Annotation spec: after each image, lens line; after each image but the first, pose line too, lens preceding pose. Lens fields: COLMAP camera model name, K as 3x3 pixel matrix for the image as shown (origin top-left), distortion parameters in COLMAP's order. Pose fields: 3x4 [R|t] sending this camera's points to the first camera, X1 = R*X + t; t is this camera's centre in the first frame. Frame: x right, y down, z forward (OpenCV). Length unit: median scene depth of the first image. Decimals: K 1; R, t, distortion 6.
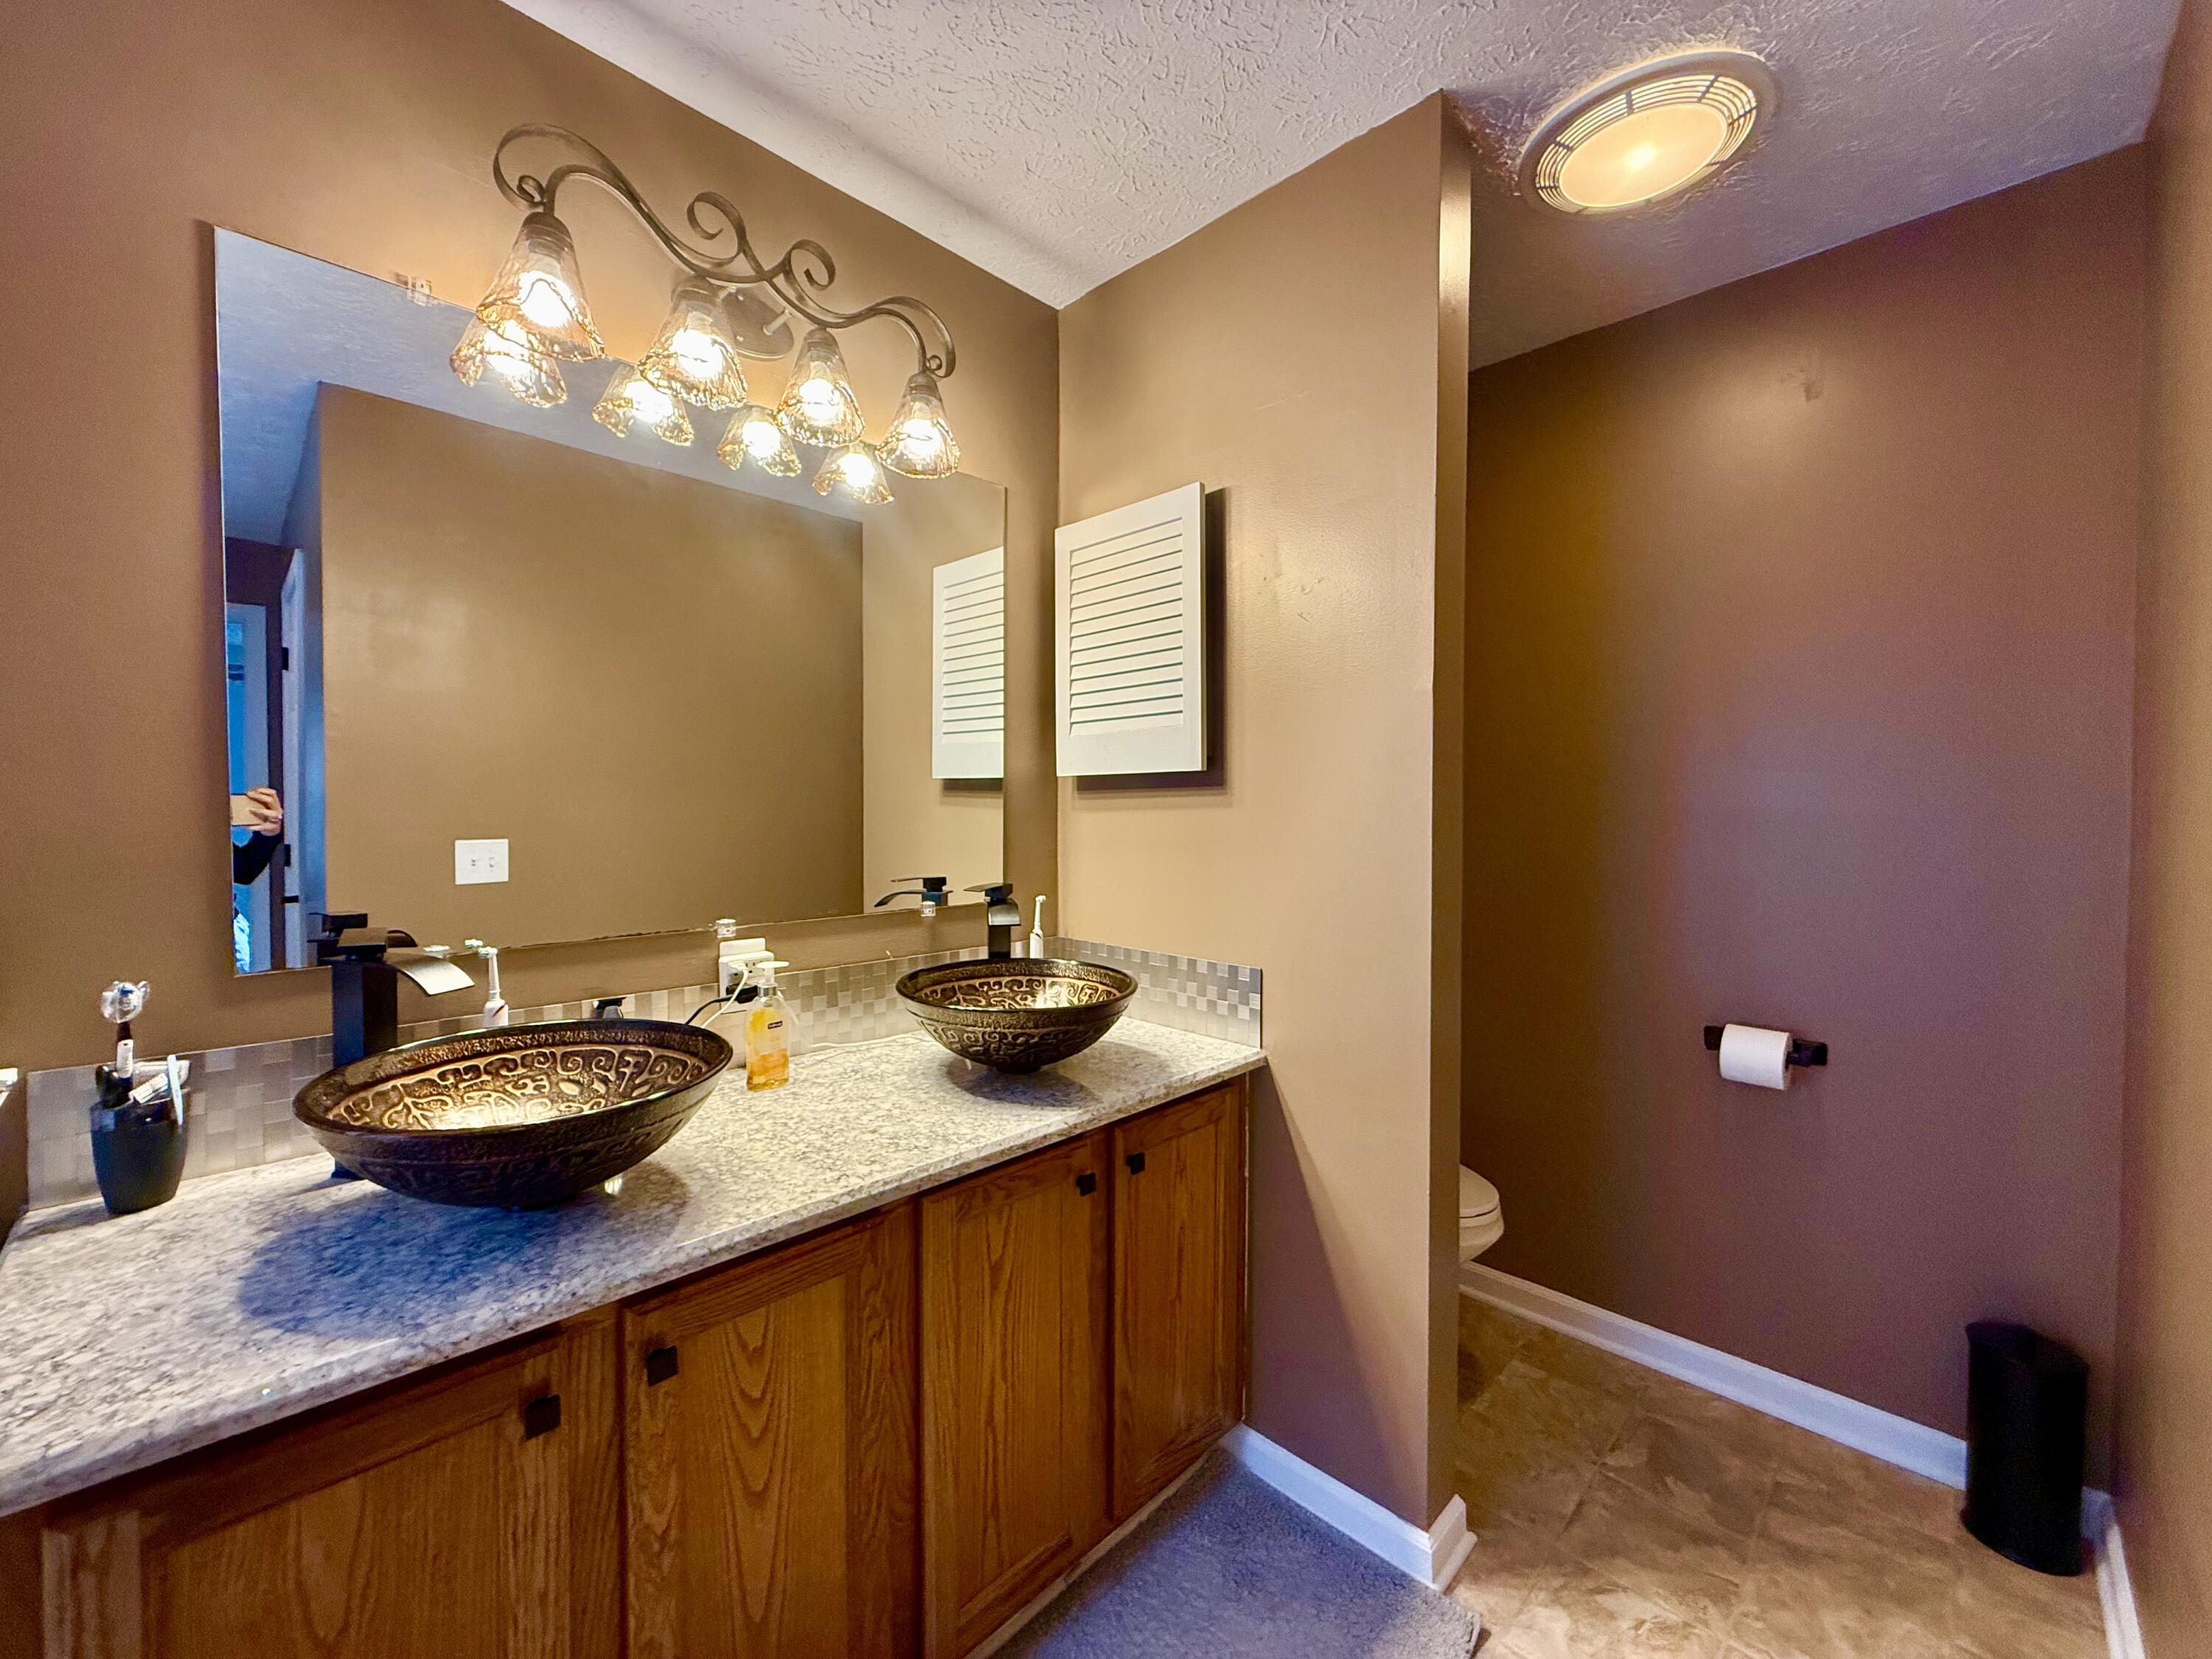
lens RADIAL K [[878.2, 0, 1100.3], [0, 878.2, 829.7], [0, 0, 1]] dist [-0.000072, 0.000130]
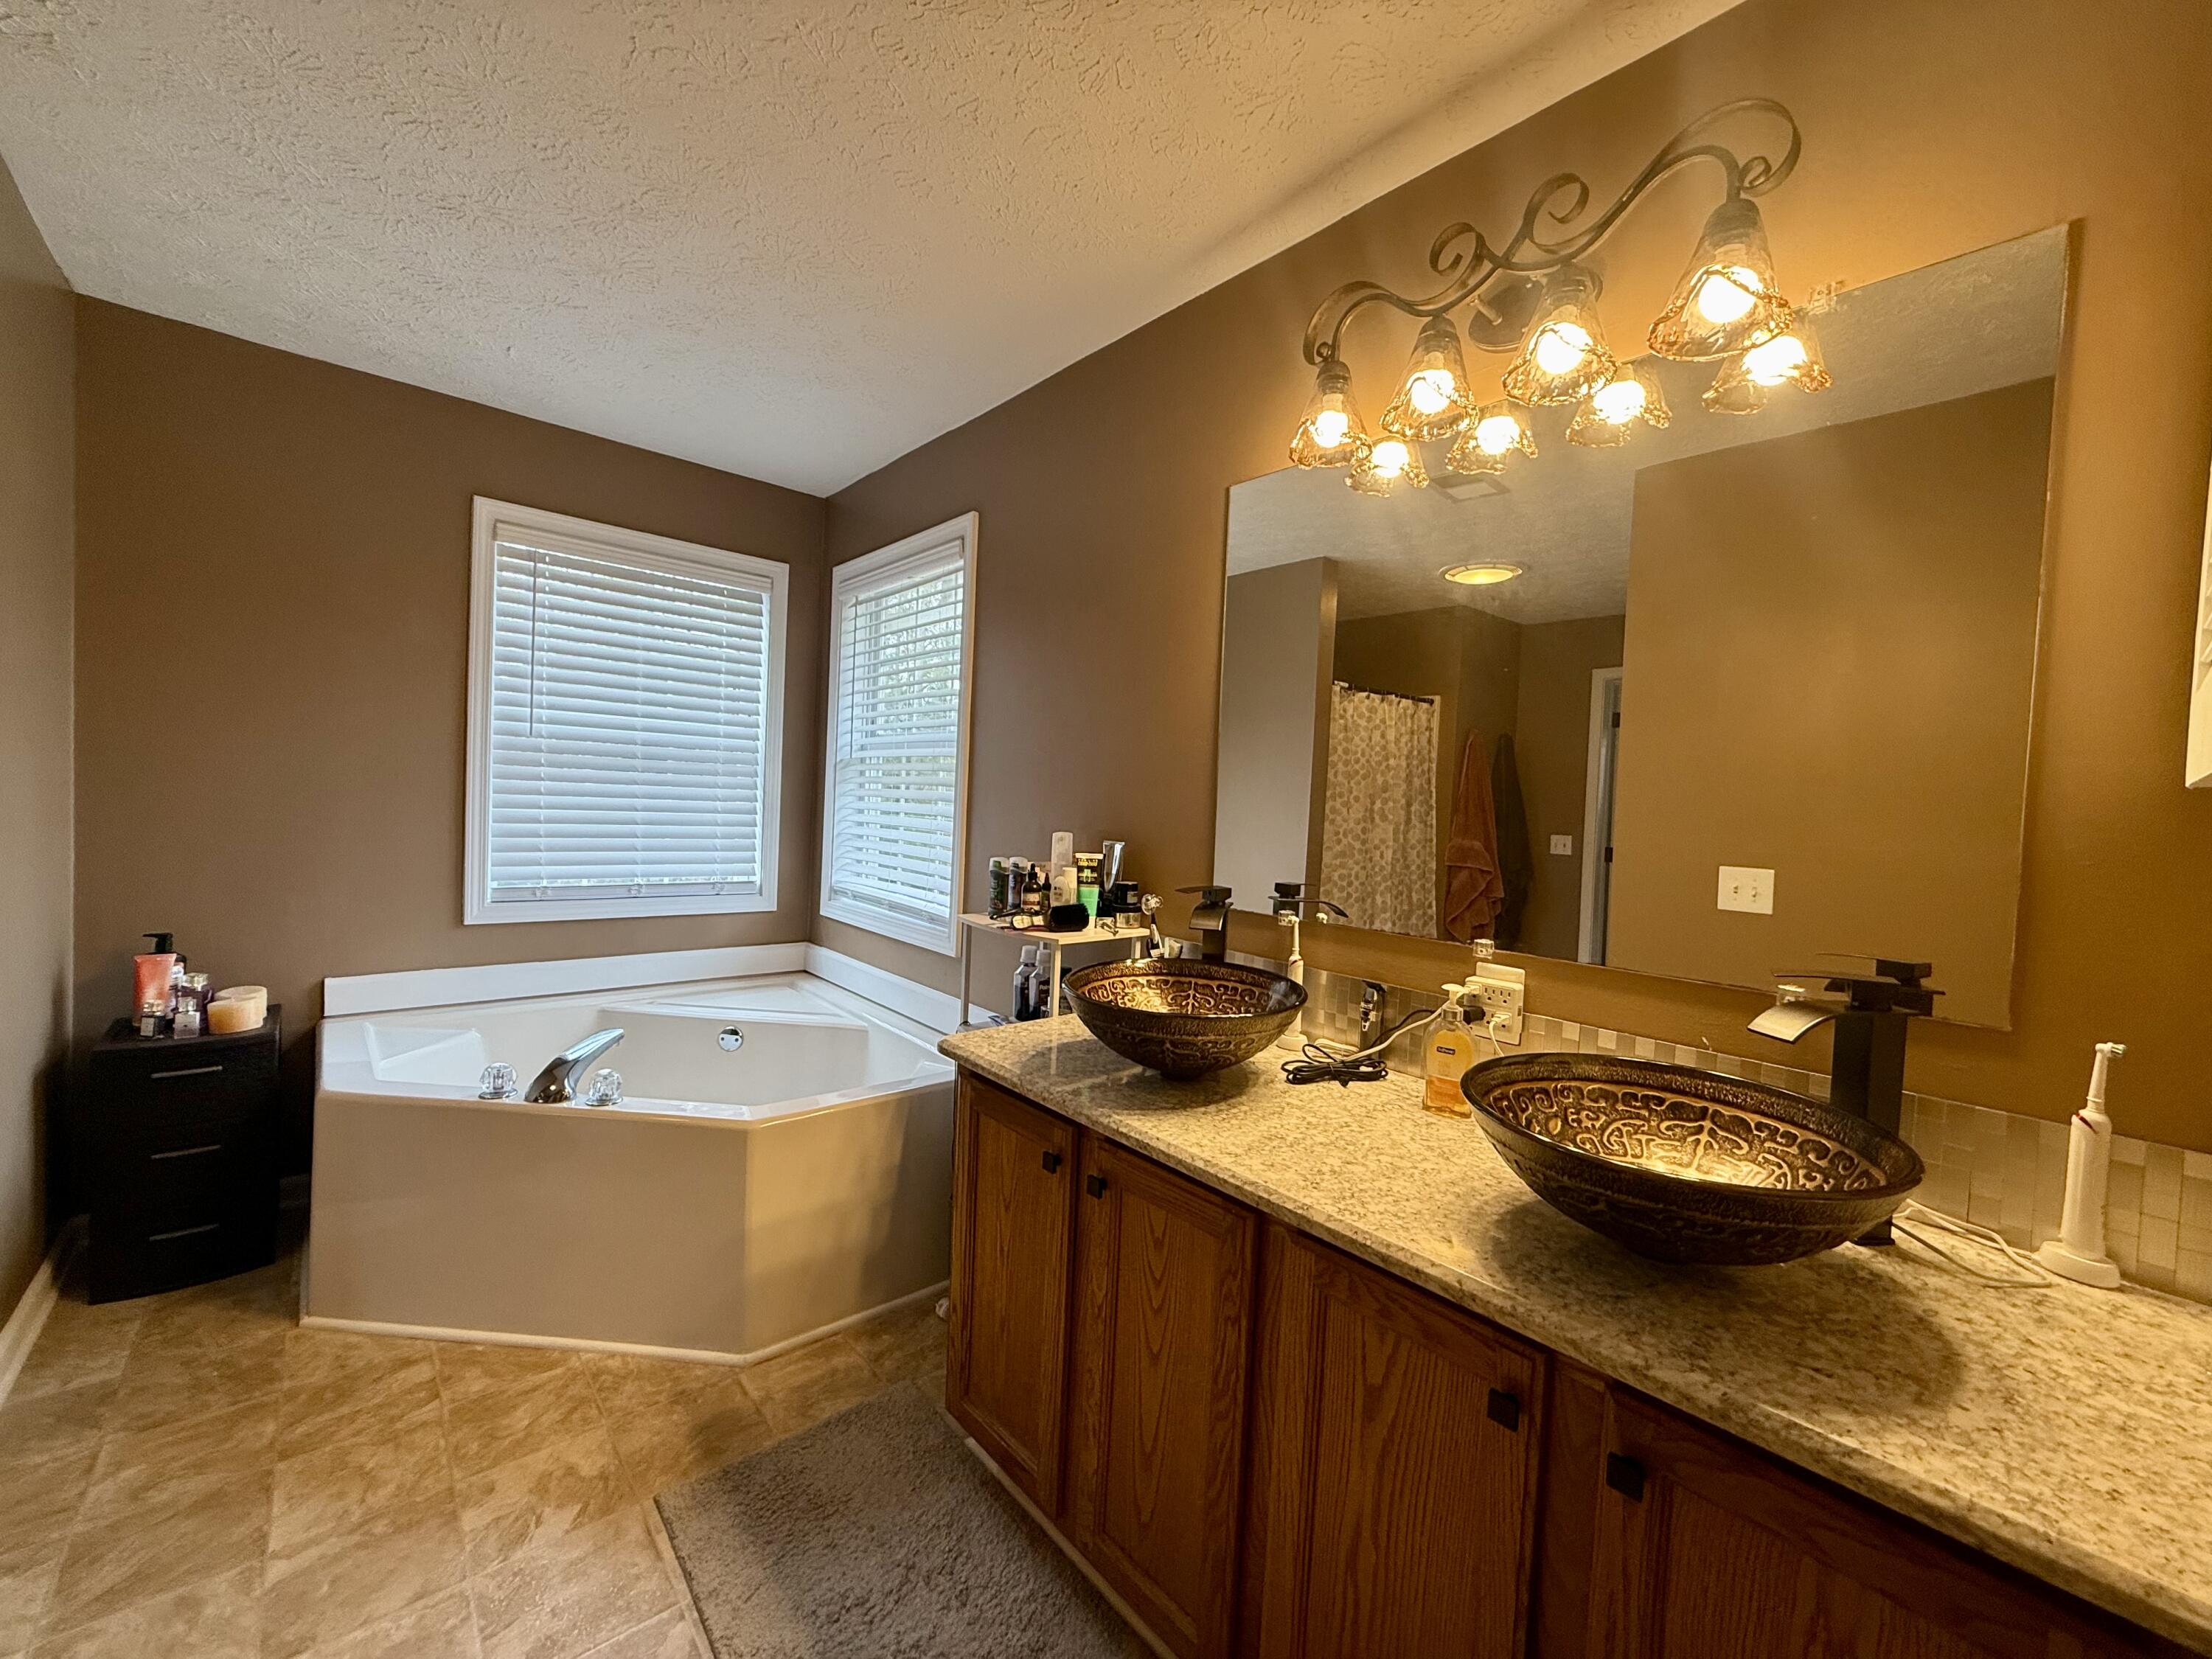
lens RADIAL K [[878.6, 0, 1106.0], [0, 878.6, 829.5], [0, 0, 1]] dist [0.013288, -0.000037]
pose [[-0.067144, 0.025352, -0.997421, 0.667777], [-0.066875, 0.997315, 0.029851, -0.024541], [0.995500, 0.068707, -0.065268, 0.743100]]
